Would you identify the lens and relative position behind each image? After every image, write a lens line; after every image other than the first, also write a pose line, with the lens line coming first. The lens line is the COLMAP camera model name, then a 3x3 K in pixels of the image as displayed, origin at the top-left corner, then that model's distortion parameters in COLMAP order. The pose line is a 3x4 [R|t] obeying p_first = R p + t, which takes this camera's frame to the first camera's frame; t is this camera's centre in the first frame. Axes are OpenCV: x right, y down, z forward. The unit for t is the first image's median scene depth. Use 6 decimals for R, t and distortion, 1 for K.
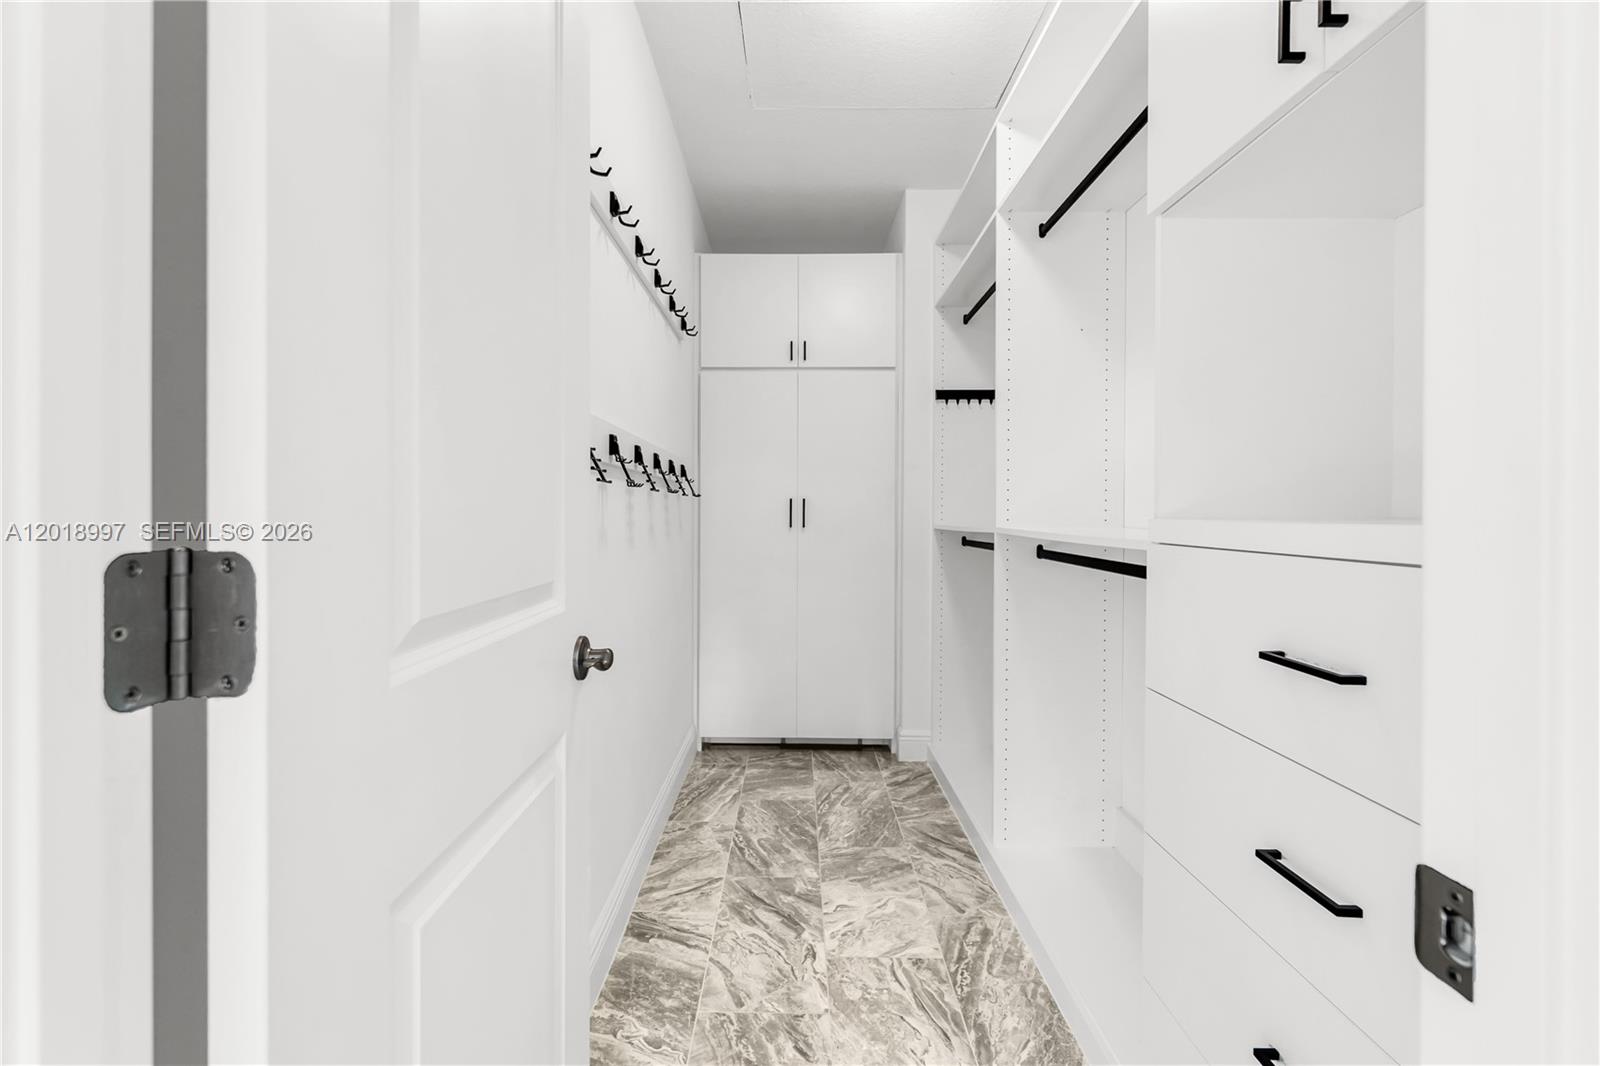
lens RADIAL K [[703.5, 0, 799.9], [0, 703.5, 517.4], [0, 0, 1]] dist [-0.004972, -0.000423]
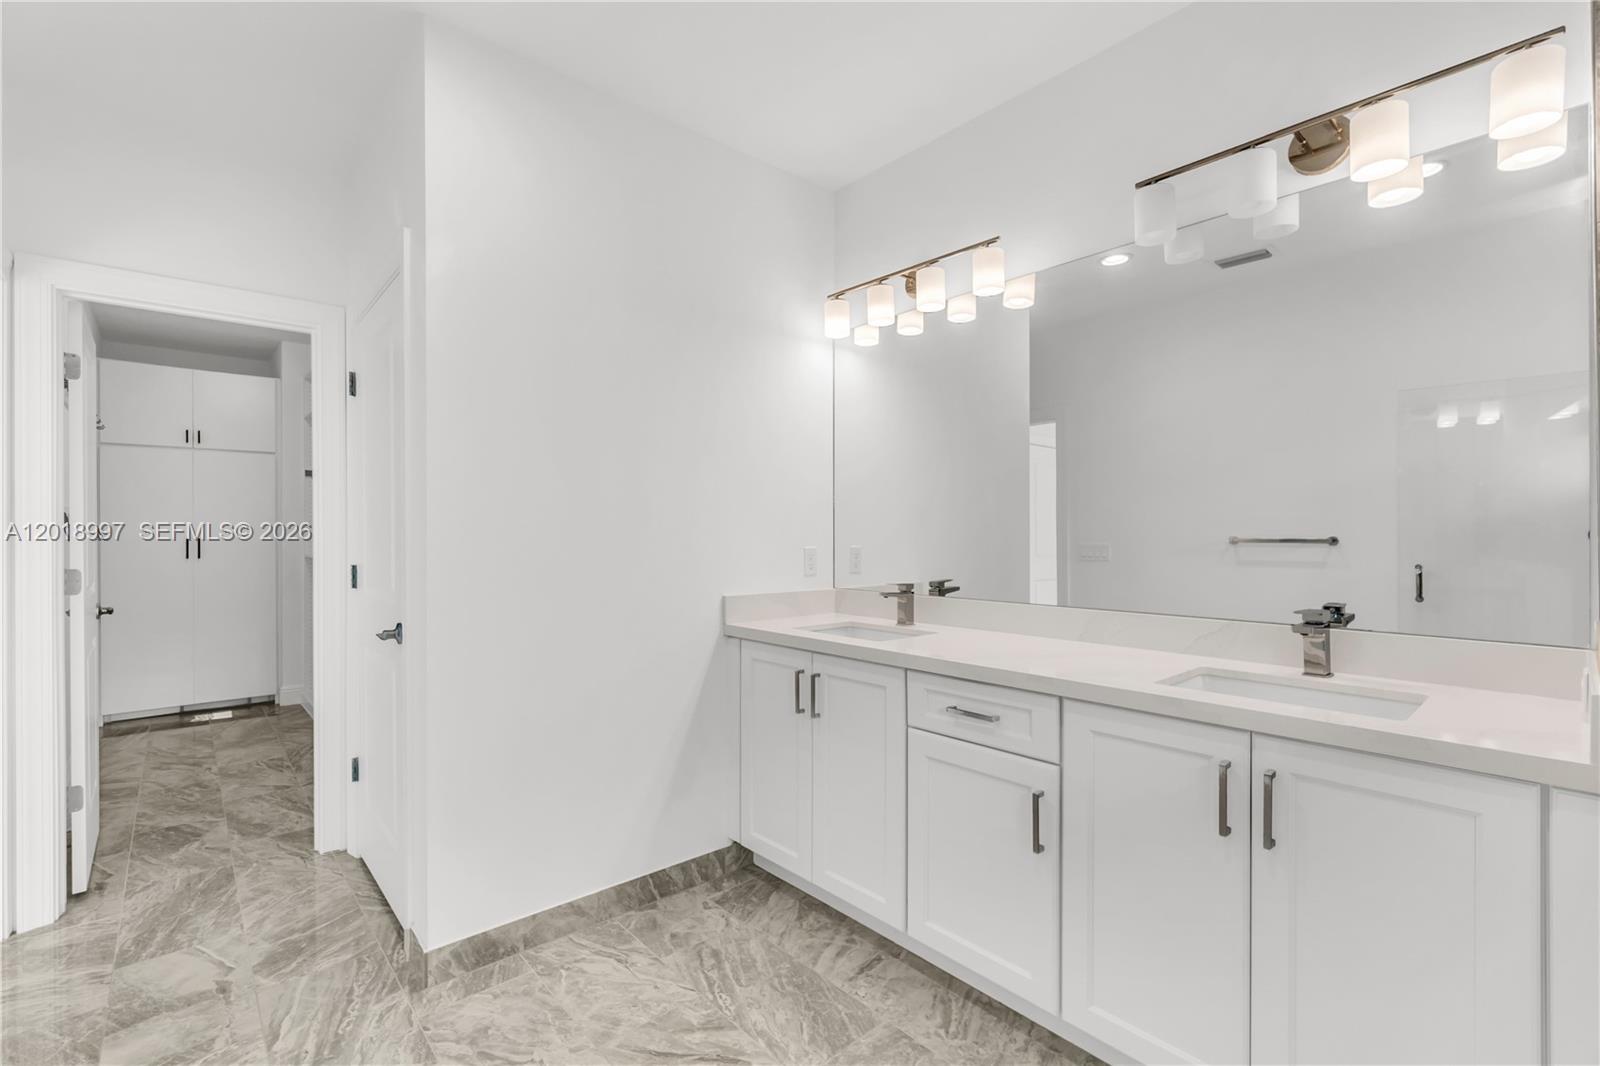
lens RADIAL K [[703.5, 0, 792.4], [0, 703.5, 531.2], [0, 0, 1]] dist [-0.004972, -0.000423]
pose [[0.755639, -0.006493, 0.654956, -0.030197], [0.012503, 0.999912, -0.004512, -0.037982], [-0.654869, 0.011599, 0.755654, -1.648169]]
